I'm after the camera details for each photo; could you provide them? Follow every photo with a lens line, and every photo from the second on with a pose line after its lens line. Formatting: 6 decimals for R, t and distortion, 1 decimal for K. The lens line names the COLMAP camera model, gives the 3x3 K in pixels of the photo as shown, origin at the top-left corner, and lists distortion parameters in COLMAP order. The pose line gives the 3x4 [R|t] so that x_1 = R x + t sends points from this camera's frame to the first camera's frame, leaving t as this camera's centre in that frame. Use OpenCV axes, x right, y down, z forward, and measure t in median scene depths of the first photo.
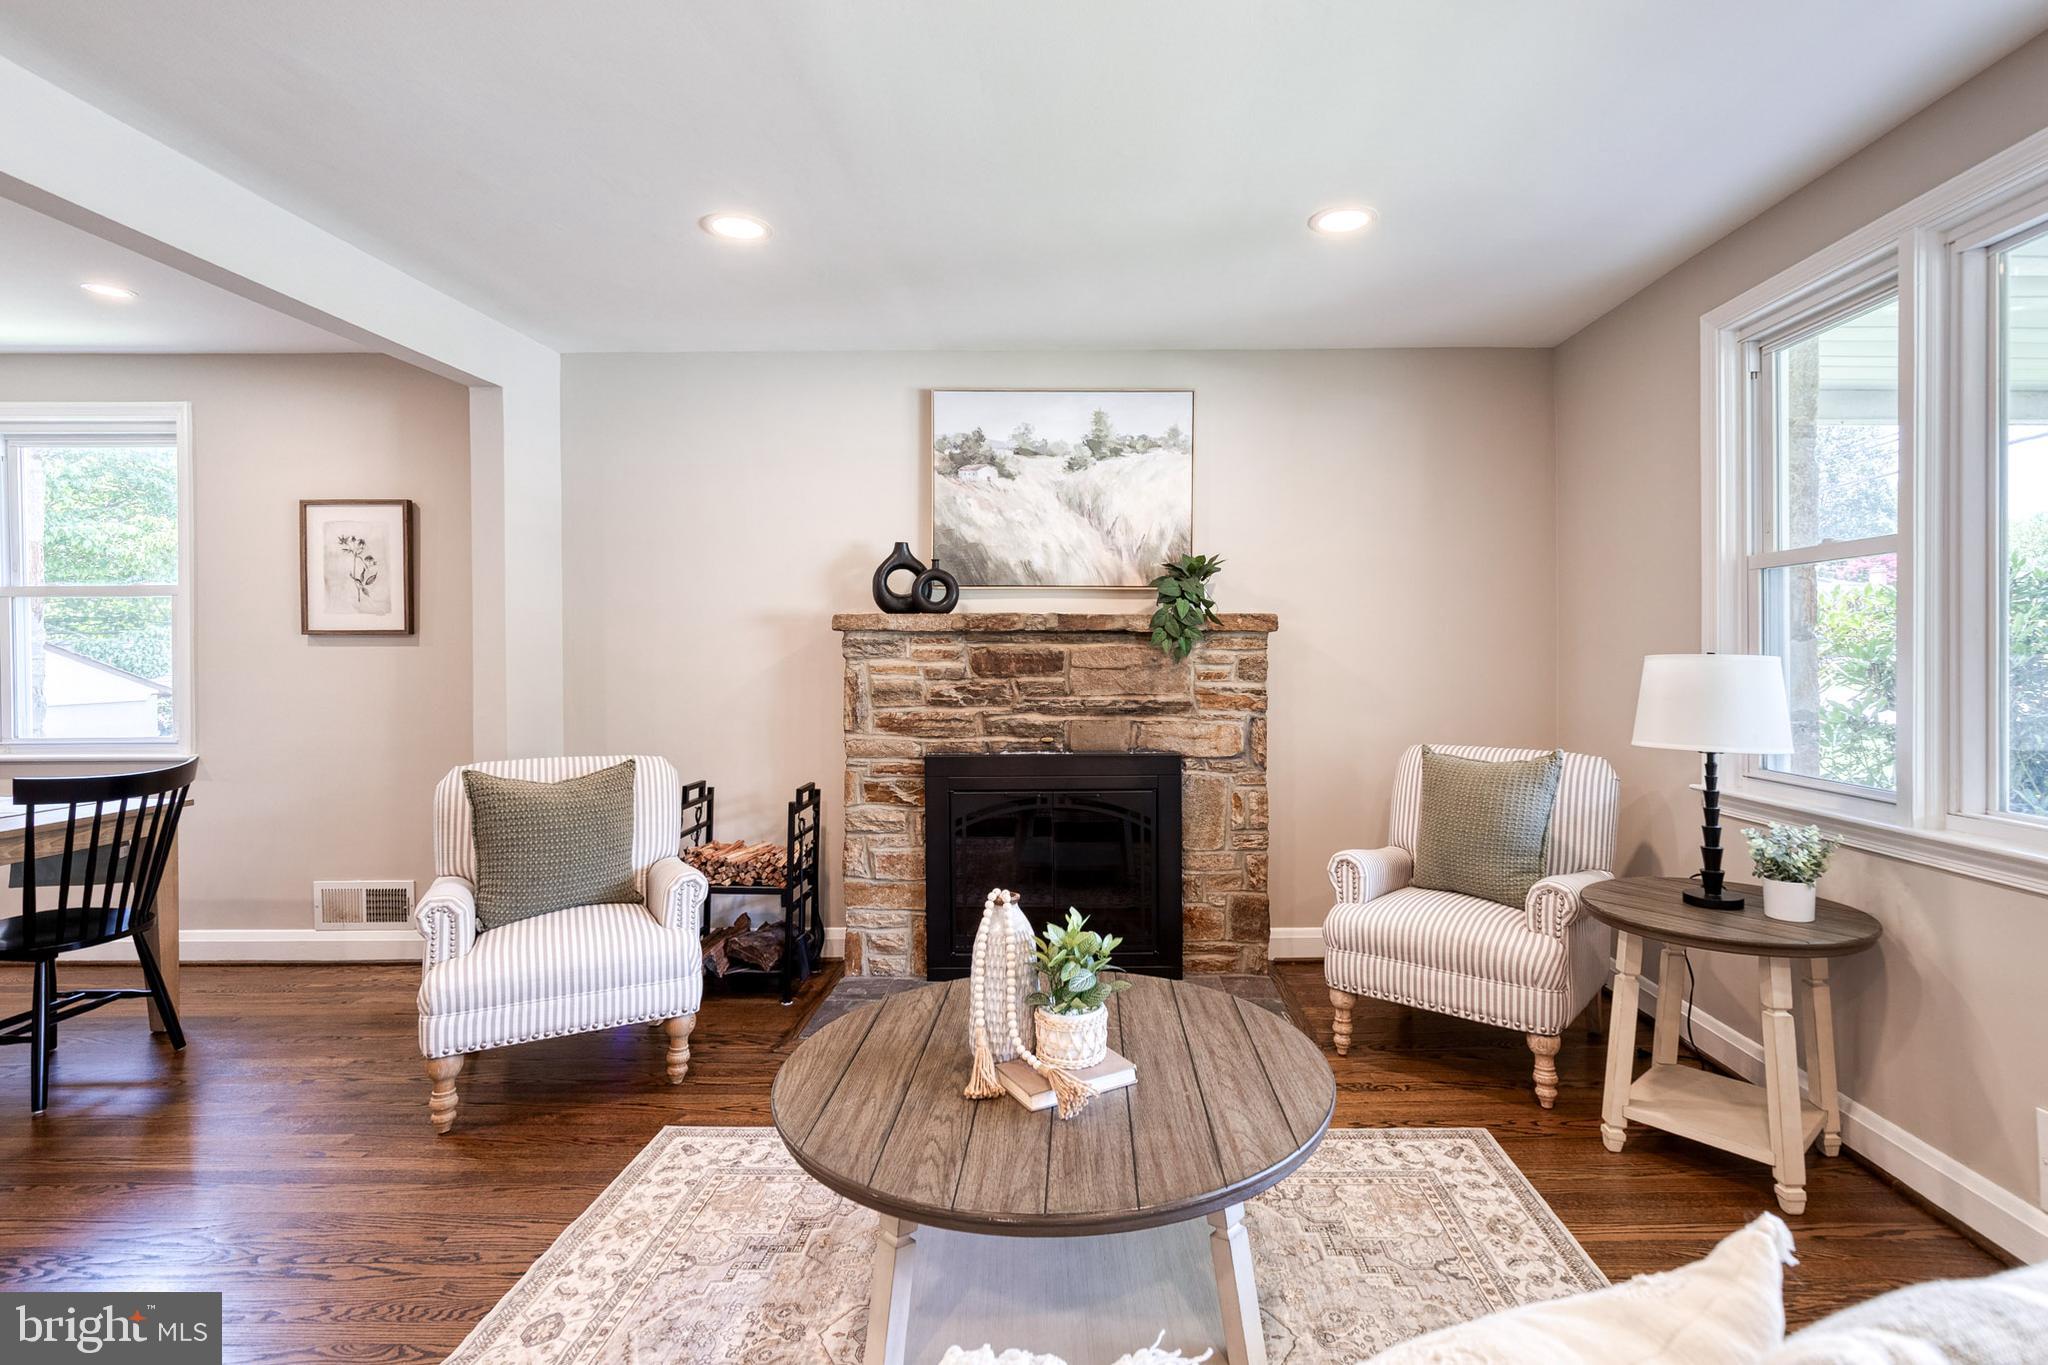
lens RADIAL K [[923.8, 0, 1067.3], [0, 923.8, 671.2], [0, 0, 1]] dist [0.008577, 0.000319]
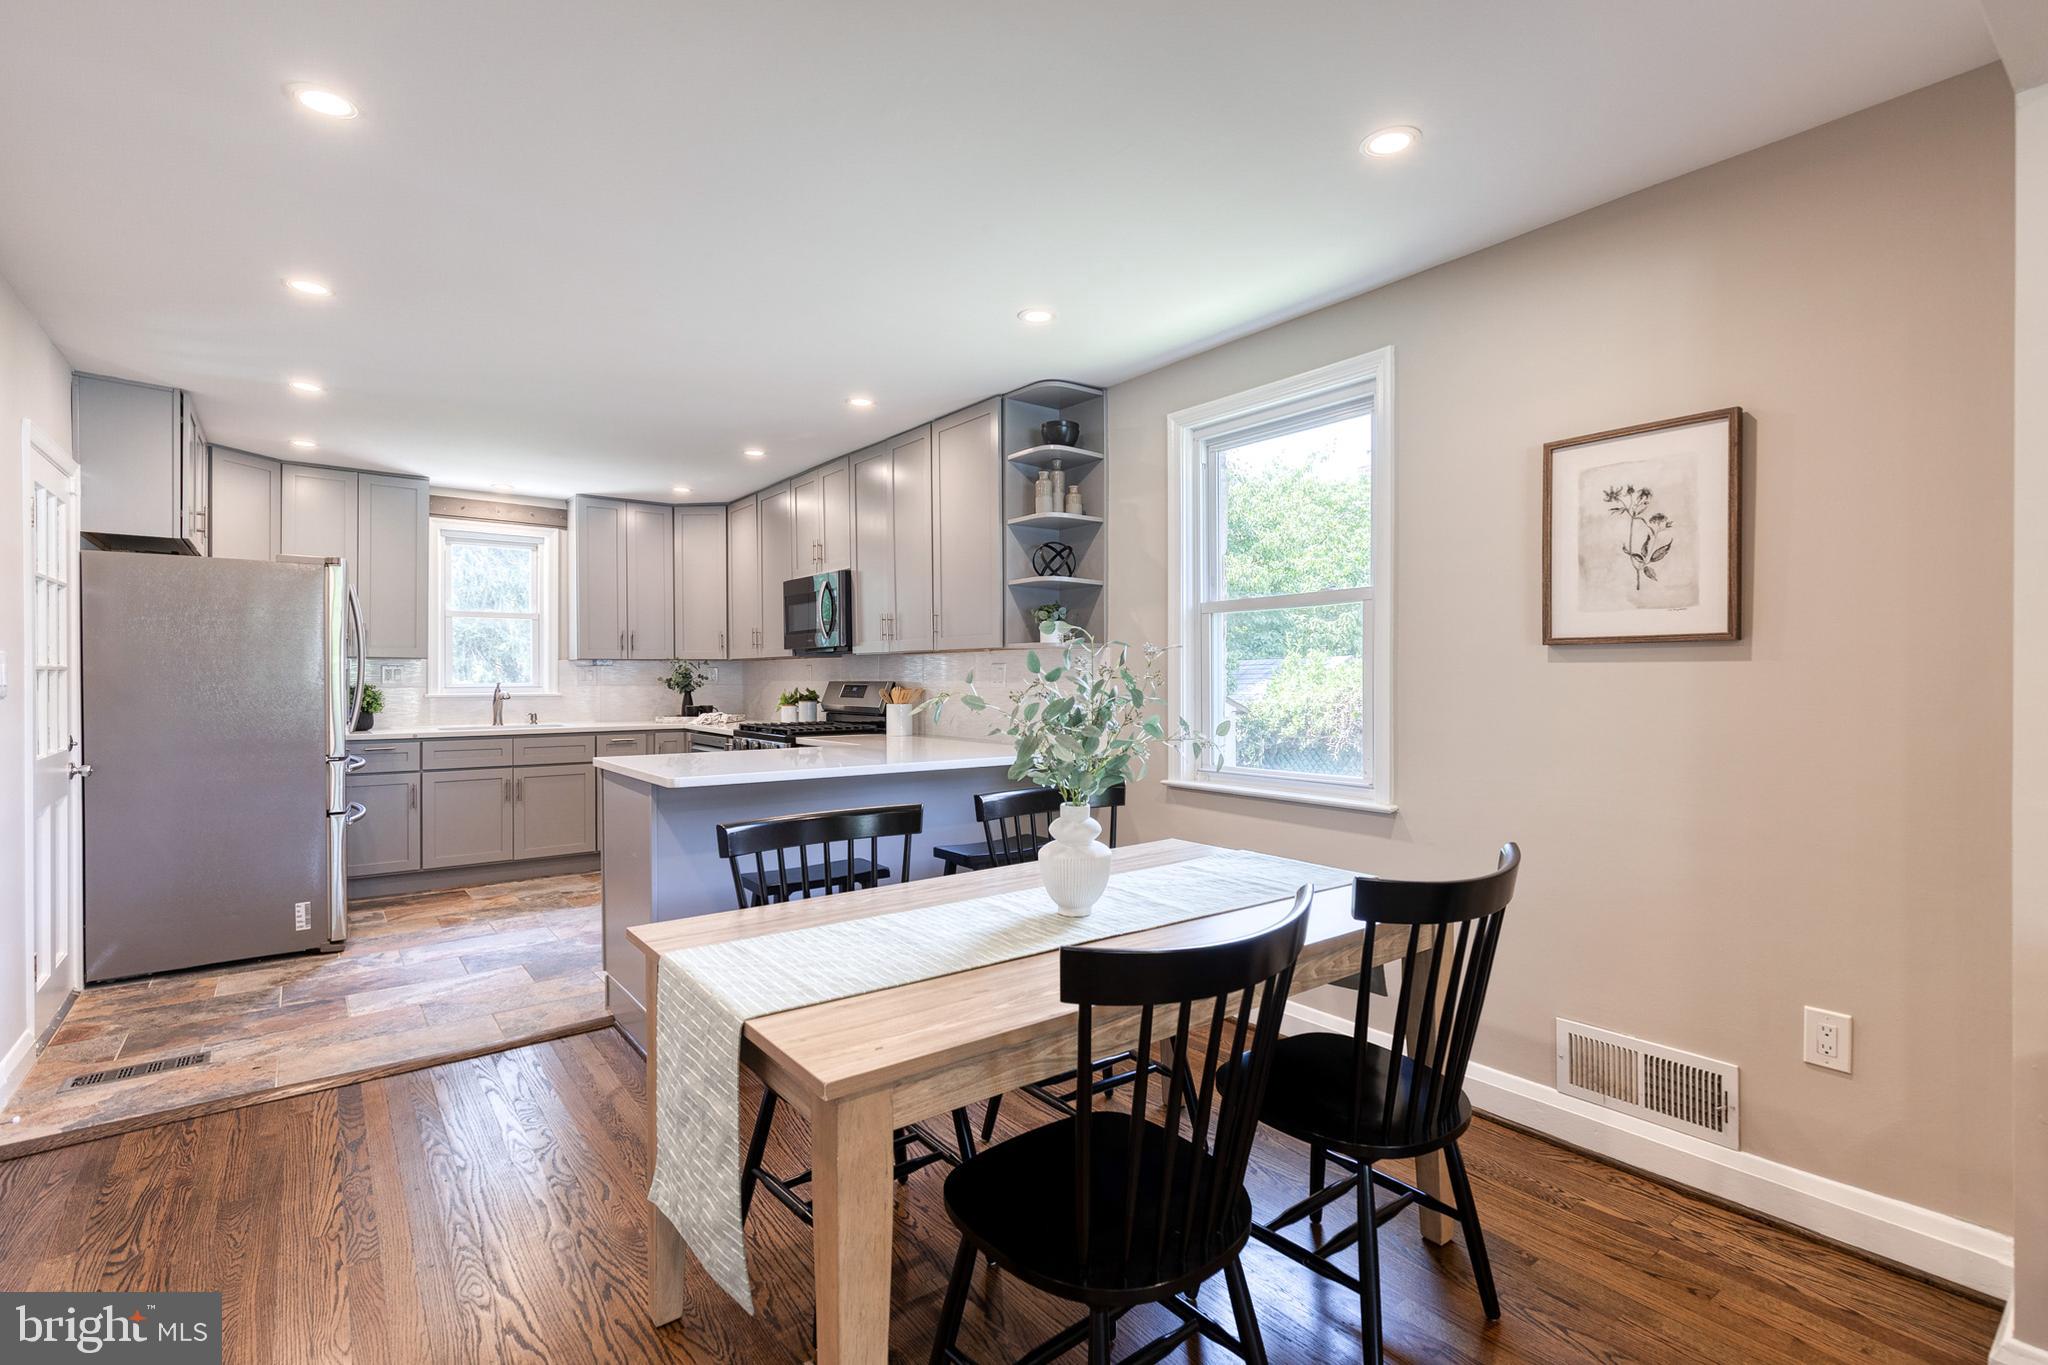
lens RADIAL K [[923.8, 0, 1048.0], [0, 923.8, 686.0], [0, 0, 1]] dist [0.008577, 0.000319]
pose [[0.625399, 0.008073, -0.780263, -0.560862], [-0.010725, 0.999941, 0.001750, -0.007449], [0.780231, 0.007274, 0.625449, 0.323302]]
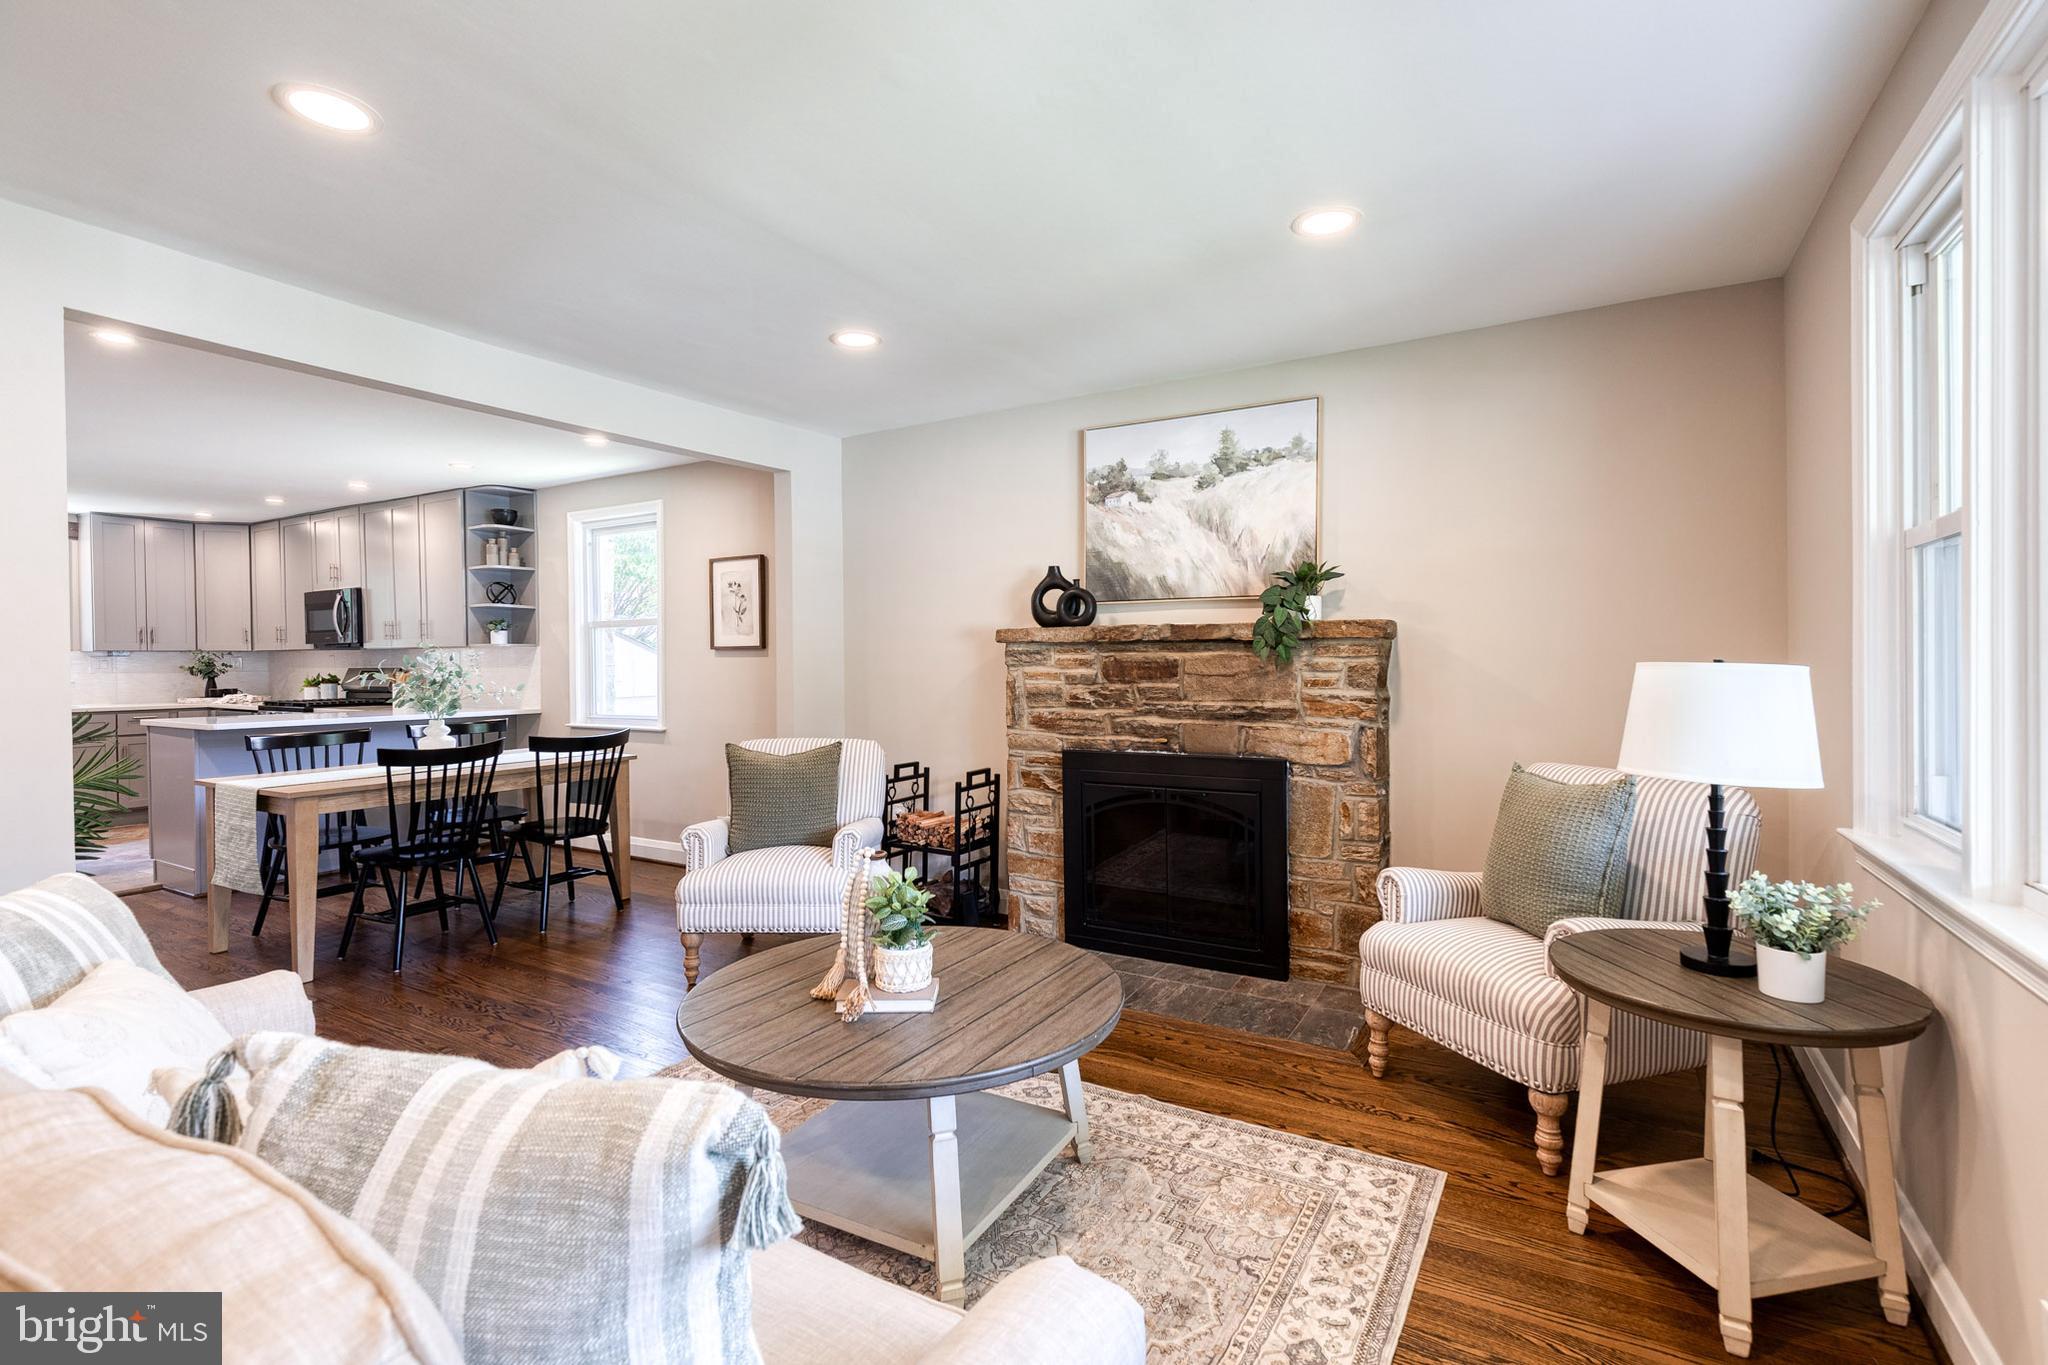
lens RADIAL K [[923.8, 0, 1035.4], [0, 923.8, 666.1], [0, 0, 1]] dist [0.008577, 0.000319]
pose [[0.863078, 0.000079, -0.505070, 0.395364], [-0.001865, 0.999994, -0.003031, -0.009746], [0.505067, 0.003558, 0.863073, -0.014297]]
